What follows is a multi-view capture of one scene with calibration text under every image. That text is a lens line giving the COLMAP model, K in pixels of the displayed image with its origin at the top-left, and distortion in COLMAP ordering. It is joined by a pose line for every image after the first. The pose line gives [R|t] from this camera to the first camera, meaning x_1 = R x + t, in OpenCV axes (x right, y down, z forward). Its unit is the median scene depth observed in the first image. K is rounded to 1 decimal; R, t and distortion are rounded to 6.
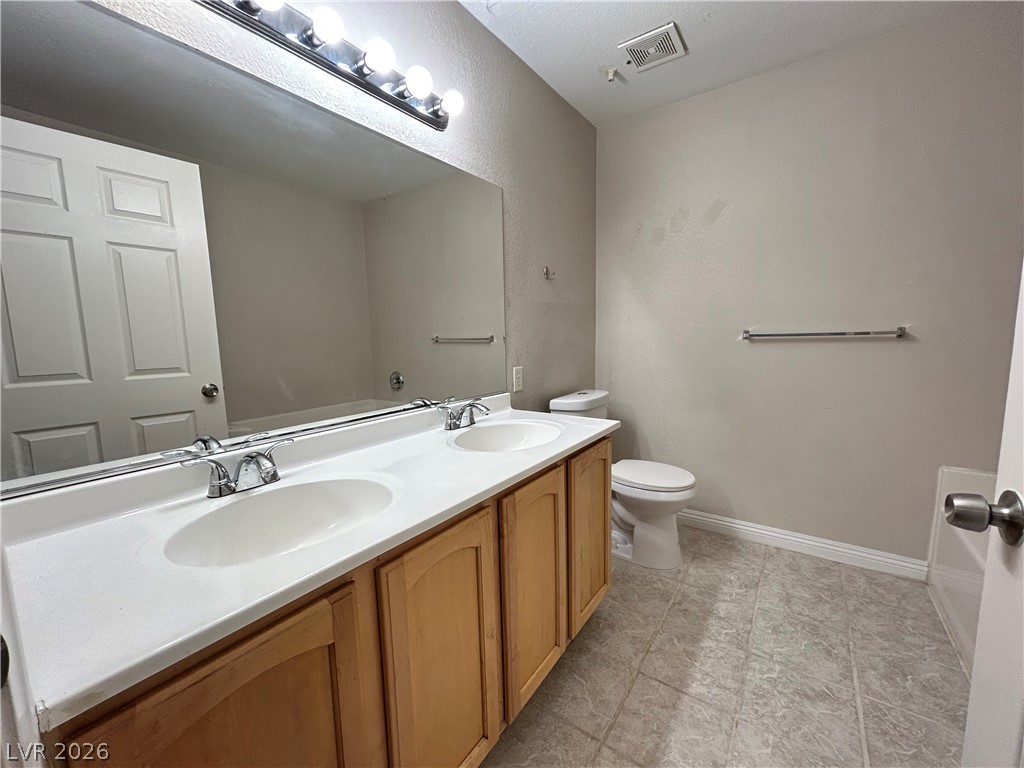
lens RADIAL K [[412.4, 0, 511.3], [0, 412.4, 385.4], [0, 0, 1]] dist [-0.003056, 0.001856]
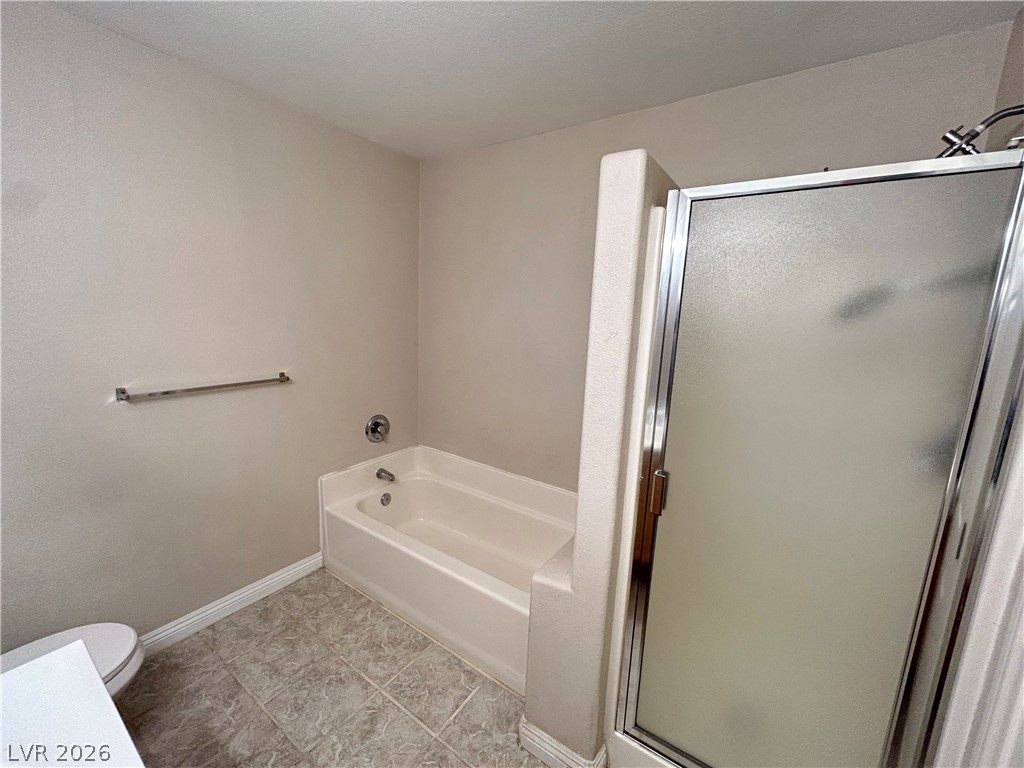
lens RADIAL K [[412.4, 0, 510.5], [0, 412.4, 381.6], [0, 0, 1]] dist [-0.003056, 0.001856]
pose [[-0.016956, -0.146868, 0.989011, -0.188890], [0.092598, 0.984671, 0.147811, -0.231413], [-0.995559, 0.094087, -0.003097, 0.389874]]
